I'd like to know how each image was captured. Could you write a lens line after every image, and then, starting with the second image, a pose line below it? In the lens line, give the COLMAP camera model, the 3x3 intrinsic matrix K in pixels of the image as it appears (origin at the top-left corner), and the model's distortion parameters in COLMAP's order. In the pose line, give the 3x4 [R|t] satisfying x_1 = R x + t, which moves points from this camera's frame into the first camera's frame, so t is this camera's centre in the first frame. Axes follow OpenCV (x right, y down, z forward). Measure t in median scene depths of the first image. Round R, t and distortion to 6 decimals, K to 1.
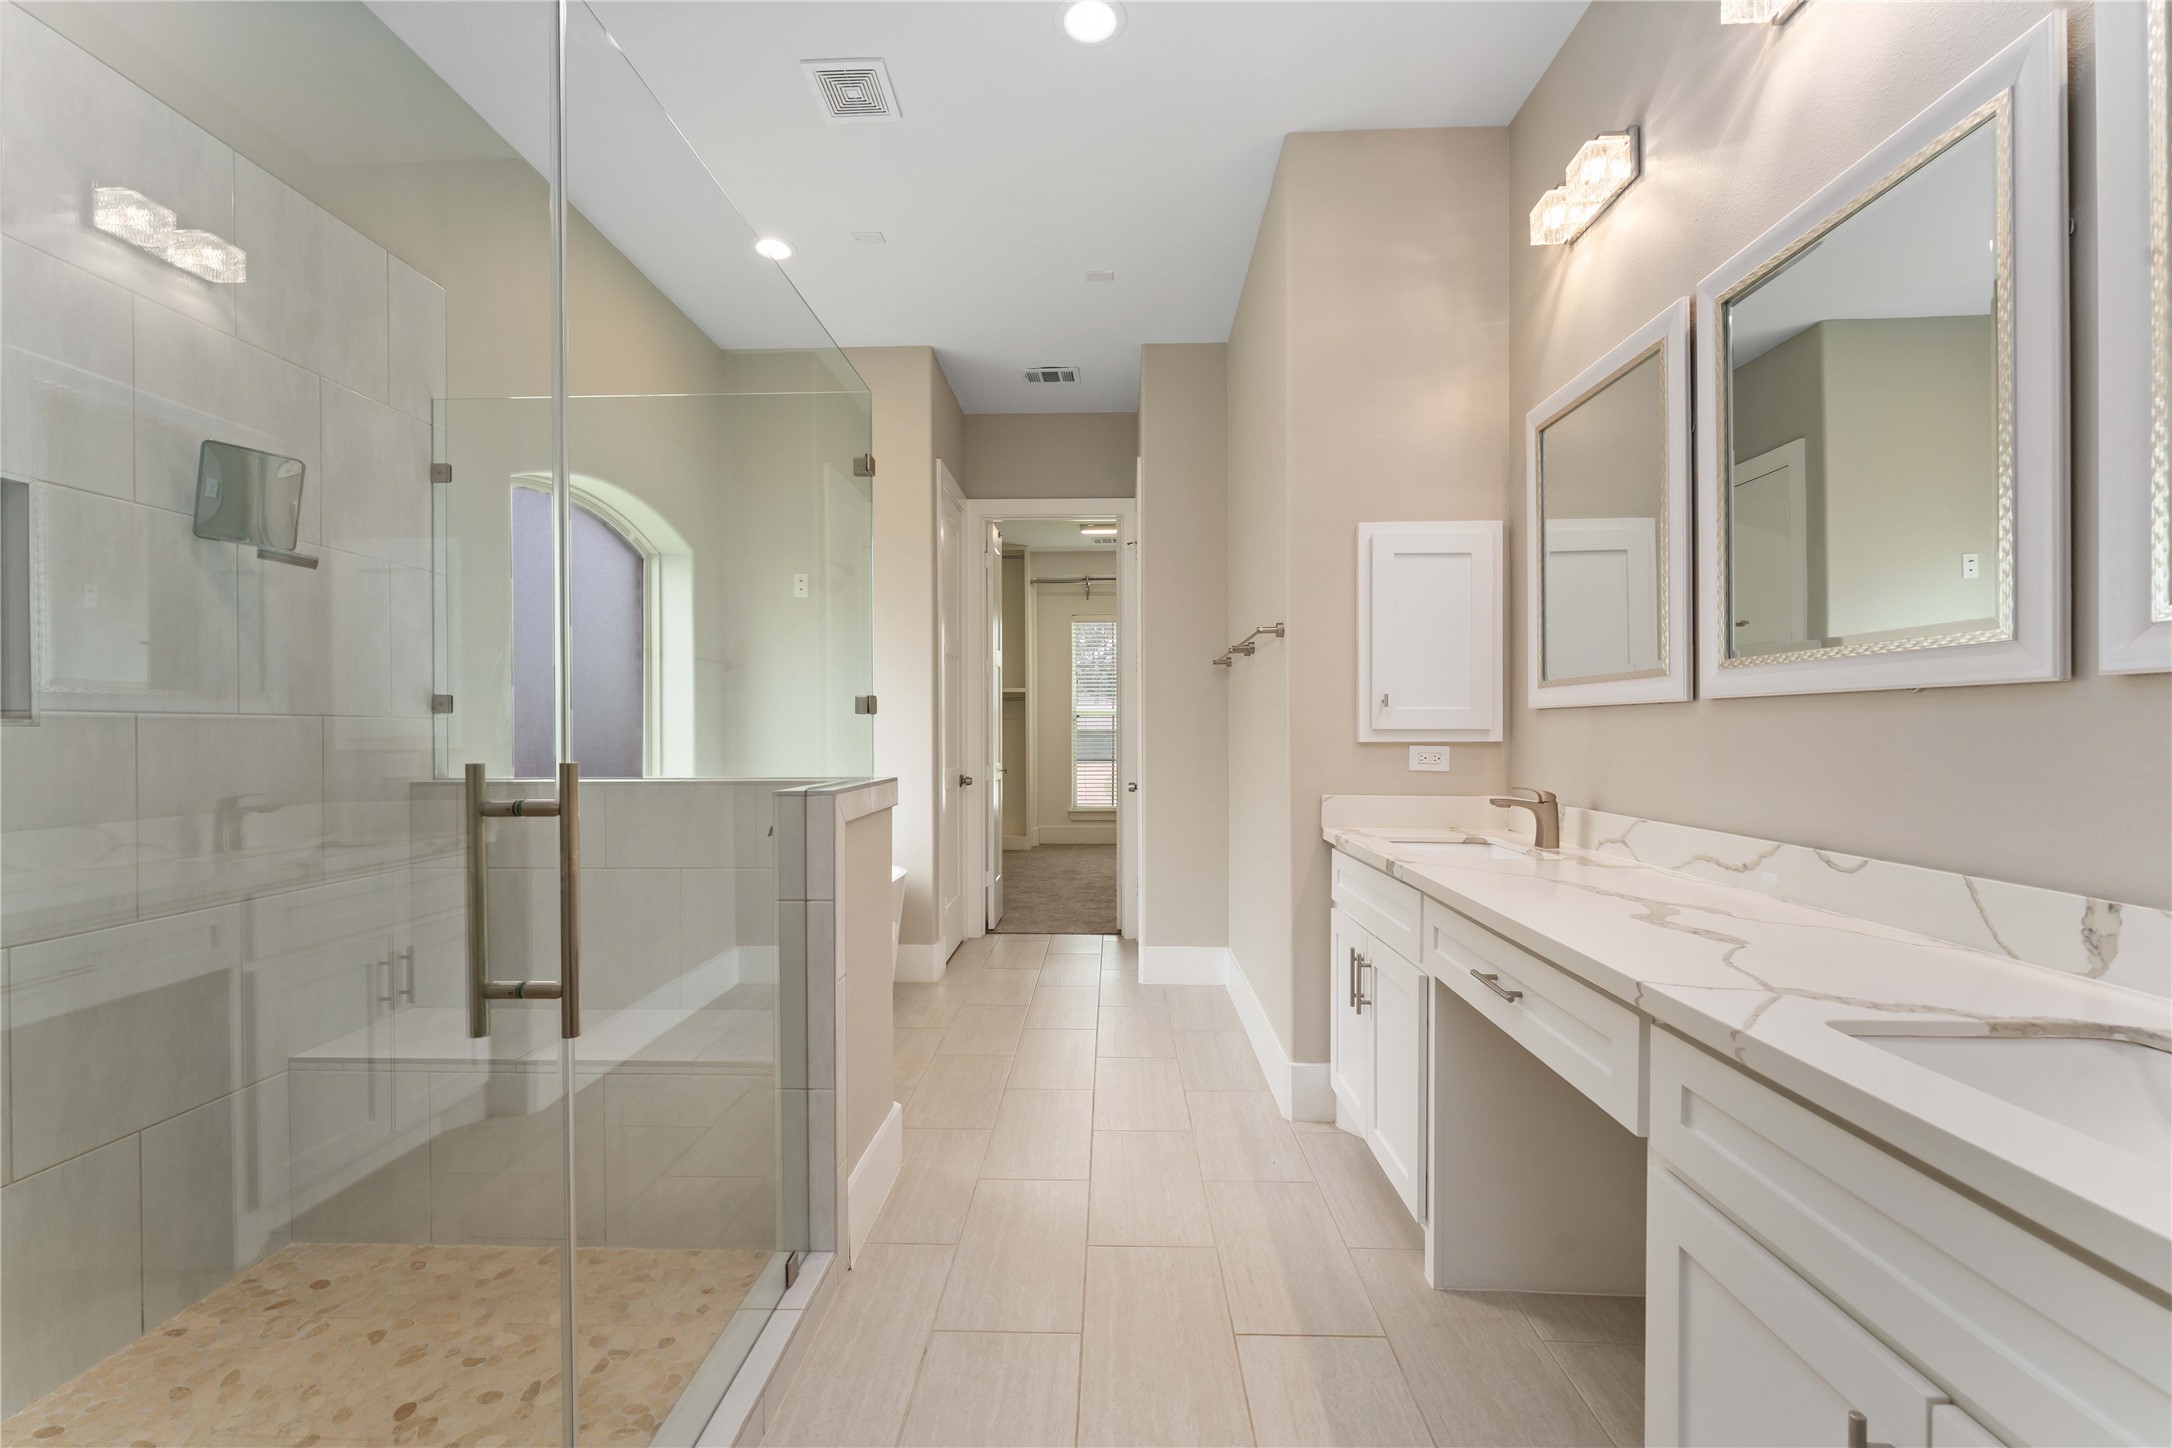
lens RADIAL K [[889.3, 0, 1117.4], [0, 889.3, 738.1], [0, 0, 1]] dist [0.002882, -0.001127]
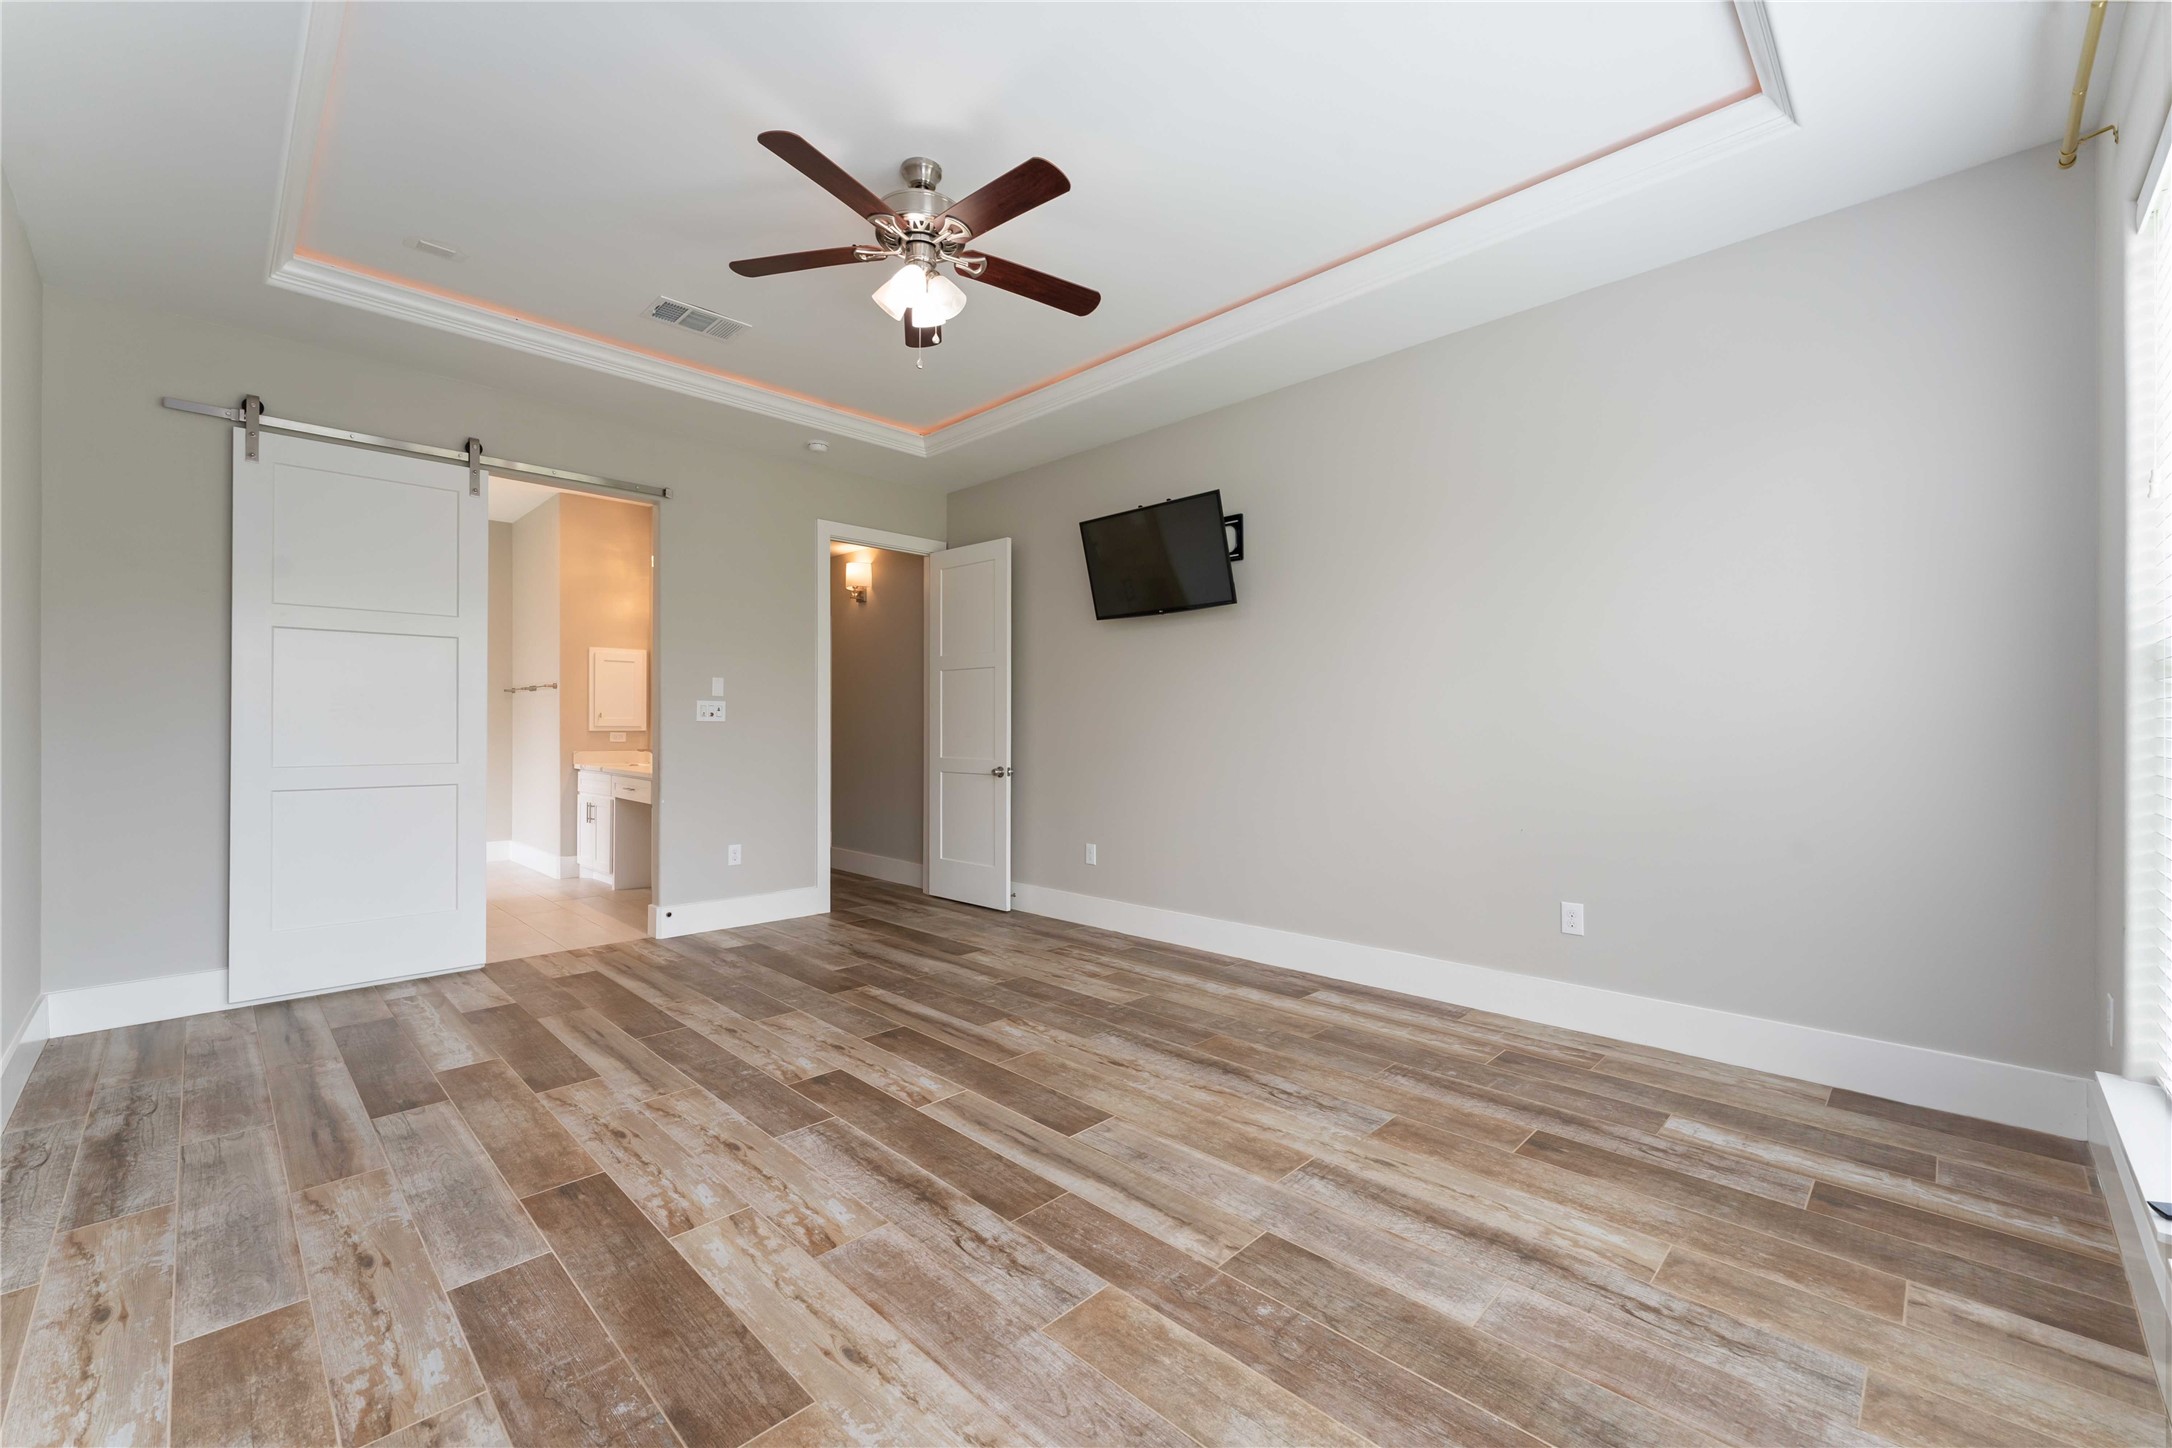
lens RADIAL K [[889.3, 0, 1088.5], [0, 889.3, 727.3], [0, 0, 1]] dist [0.002882, -0.001127]
pose [[0.695030, 0.007488, 0.718942, -0.667565], [-0.001697, 0.999960, -0.008775, 0.016354], [-0.718979, 0.004879, 0.695015, -2.122624]]
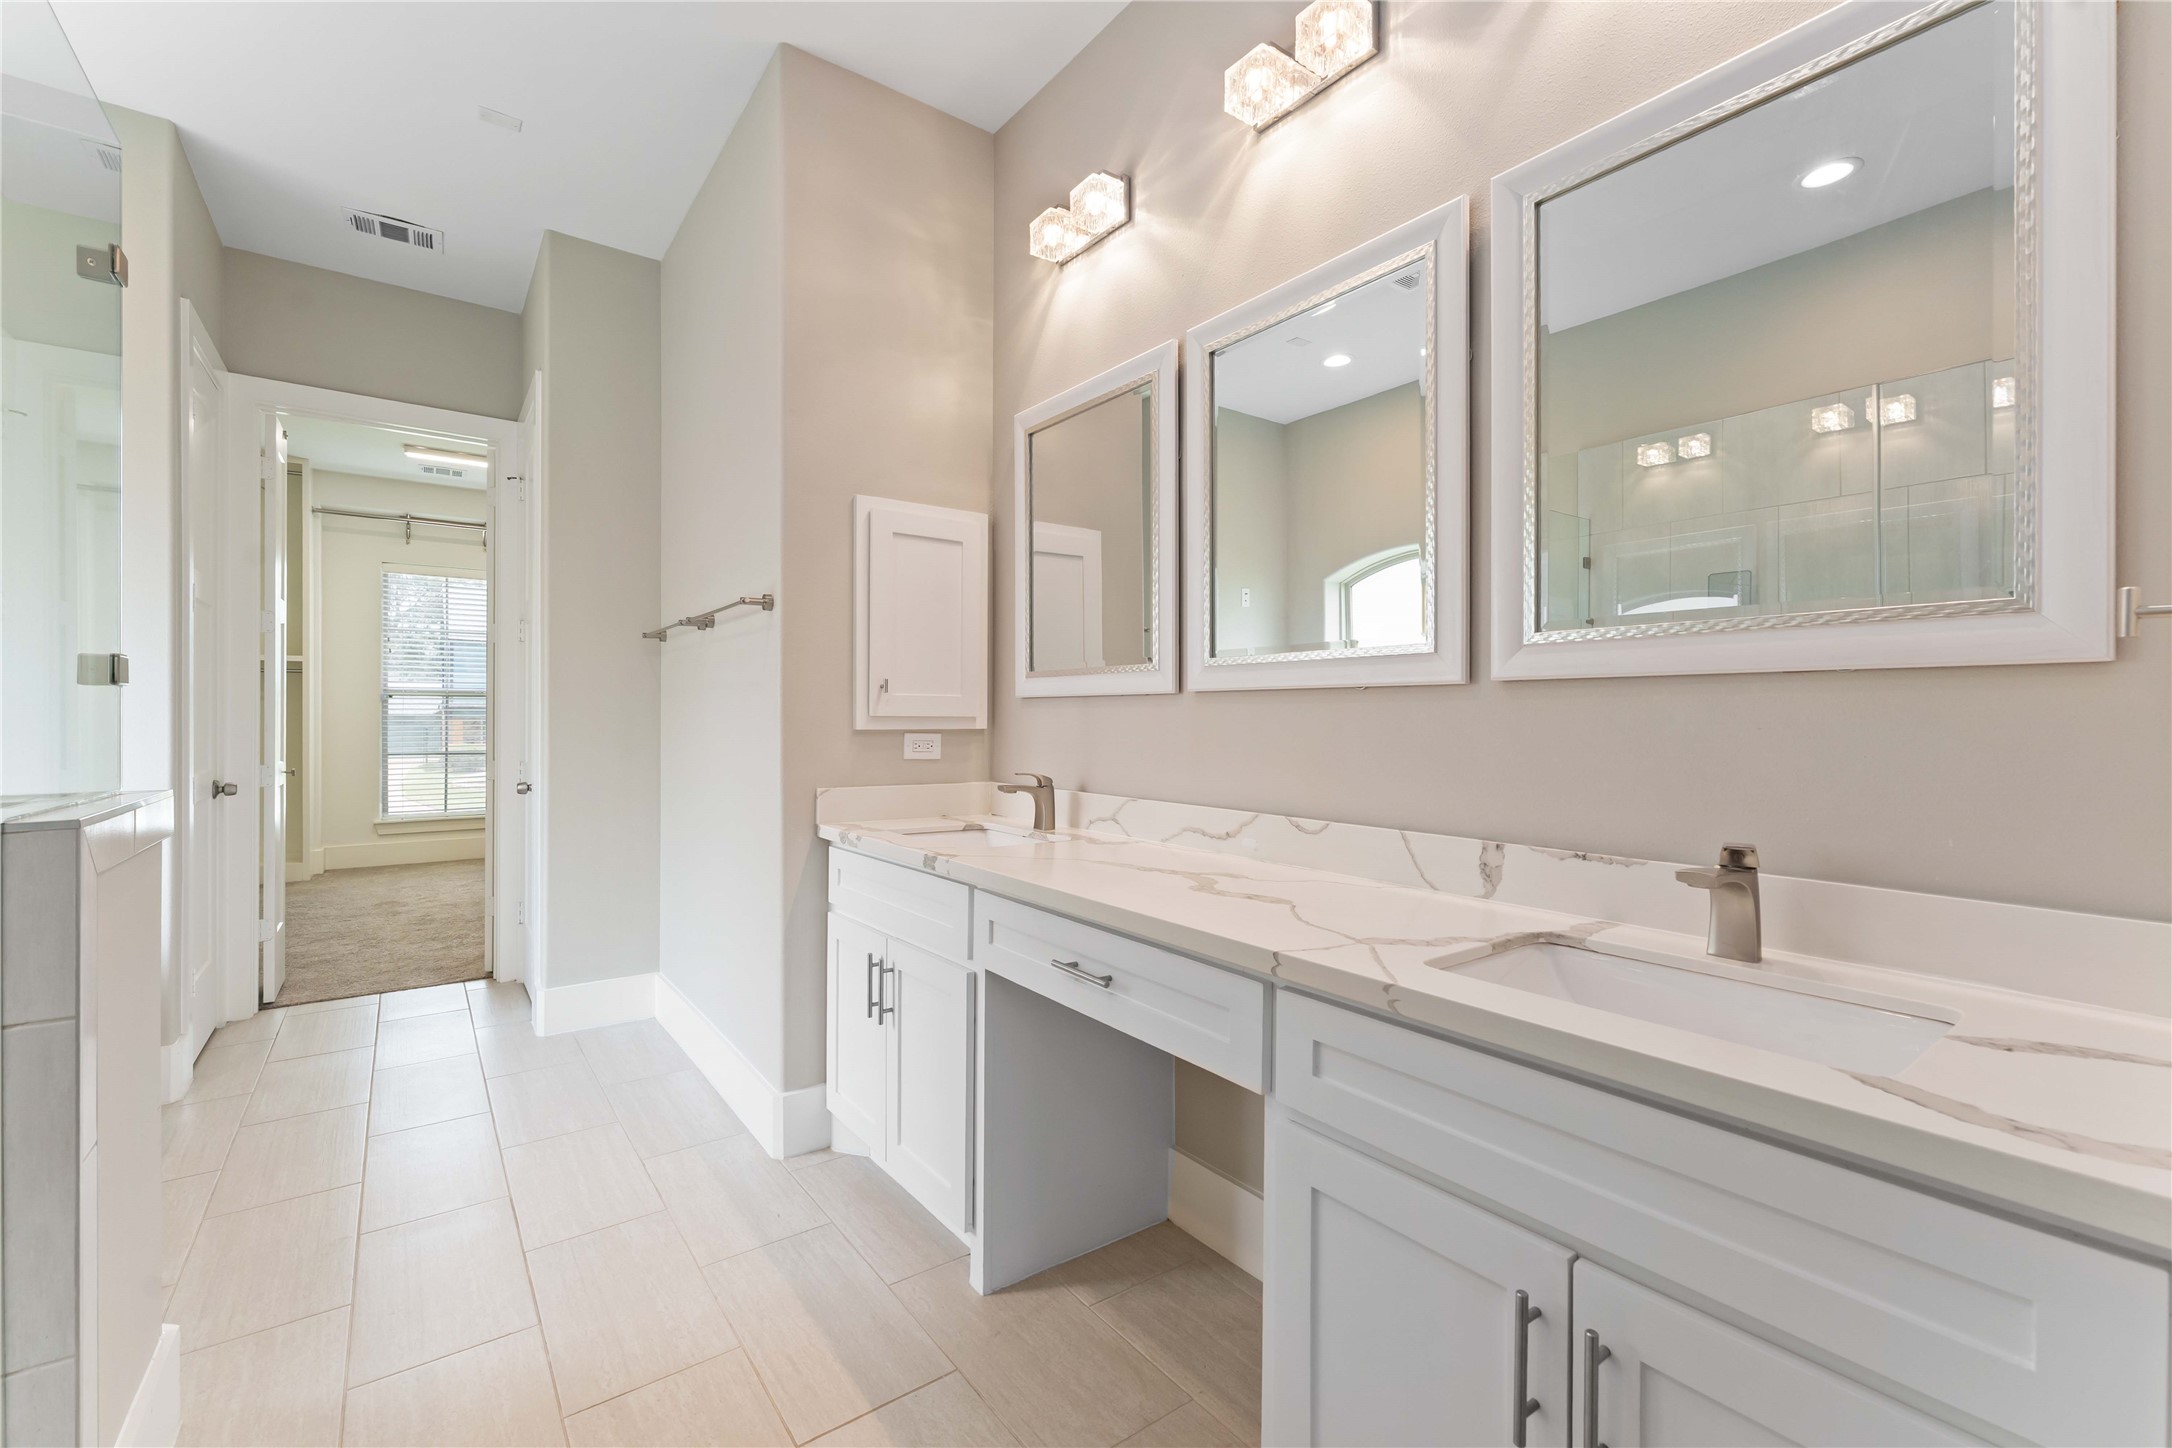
lens RADIAL K [[889.3, 0, 1073.2], [0, 889.3, 720.8], [0, 0, 1]] dist [0.002882, -0.001127]
pose [[0.796138, 0.003094, 0.605107, -0.124896], [0.000012, 0.999987, -0.005128, -0.000240], [-0.605115, 0.004090, 0.796128, 0.137672]]
